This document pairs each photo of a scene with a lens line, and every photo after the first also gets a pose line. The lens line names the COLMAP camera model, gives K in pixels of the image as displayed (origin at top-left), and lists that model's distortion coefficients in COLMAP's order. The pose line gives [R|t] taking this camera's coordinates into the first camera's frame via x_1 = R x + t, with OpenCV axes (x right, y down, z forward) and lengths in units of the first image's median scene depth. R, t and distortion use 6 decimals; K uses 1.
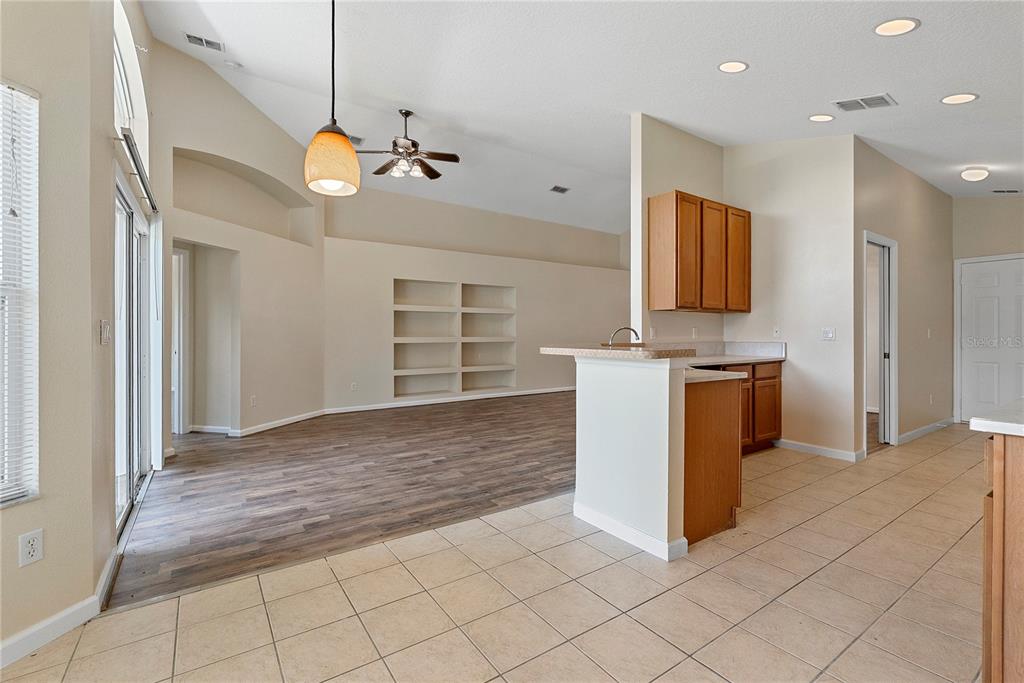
lens RADIAL K [[453.8, 0, 510.0], [0, 453.8, 332.8], [0, 0, 1]] dist [-0.000872, -0.000645]
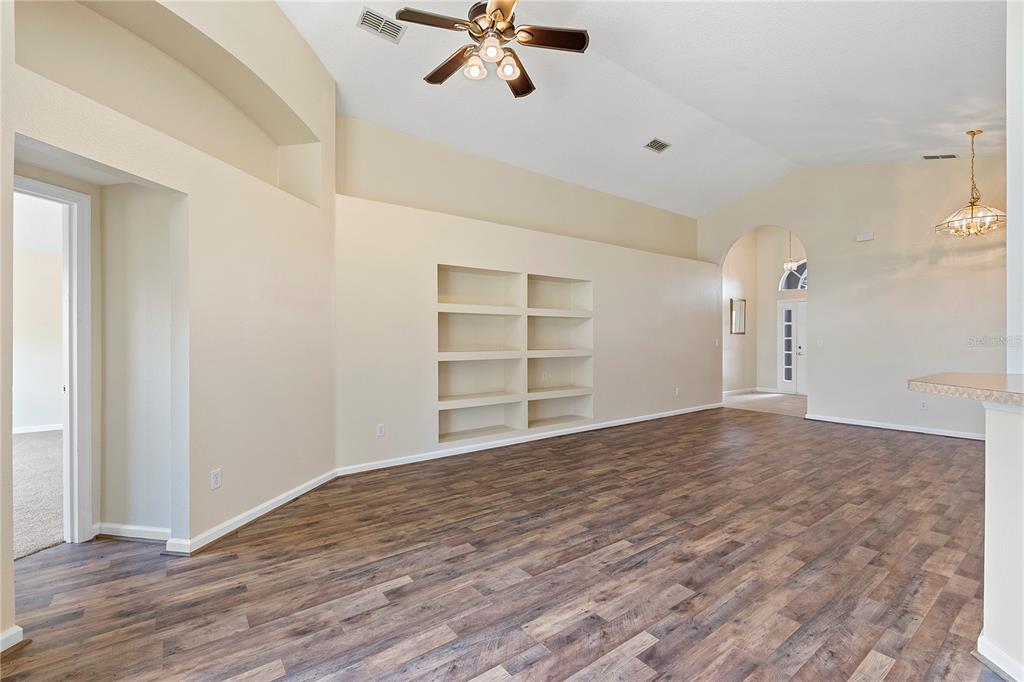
lens RADIAL K [[453.3, 0, 512.4], [0, 453.3, 338.9], [0, 0, 1]] dist [-0.002793, -0.000260]
pose [[0.998975, -0.001893, 0.045222, -0.265308], [0.001874, 0.999998, 0.000464, -0.014450], [-0.045223, -0.000379, 0.998977, 0.496731]]
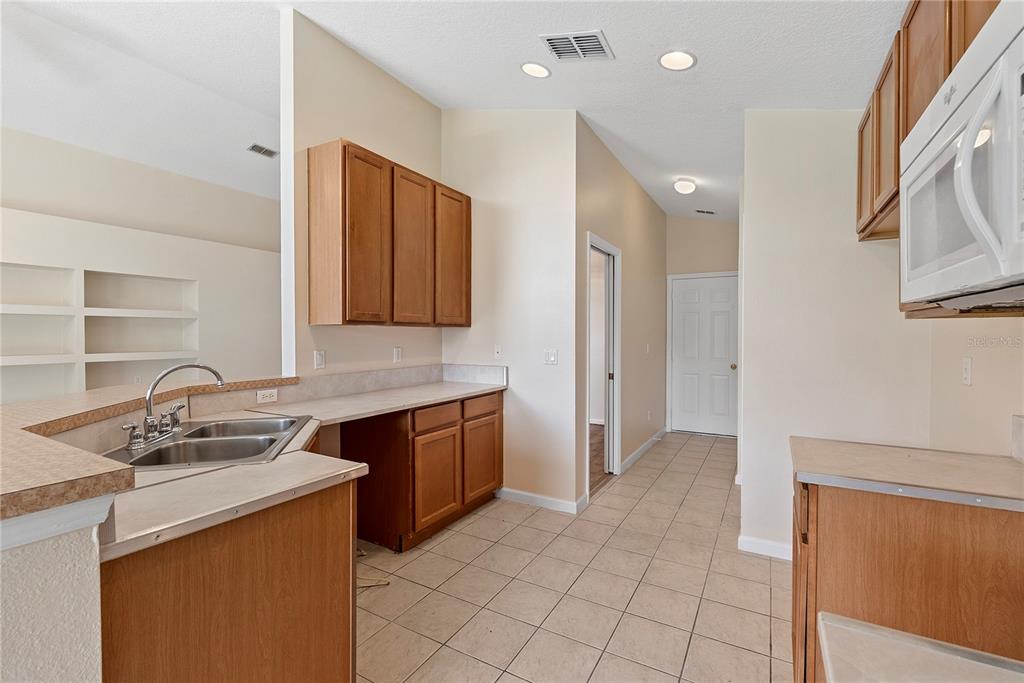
lens RADIAL K [[453.3, 0, 512.4], [0, 453.3, 339.4], [0, 0, 1]] dist [-0.002793, -0.000260]
pose [[0.900505, -0.004531, 0.434822, 0.263574], [-0.001294, 0.999913, 0.013100, -0.034774], [-0.434844, -0.012359, 0.900421, 0.275902]]
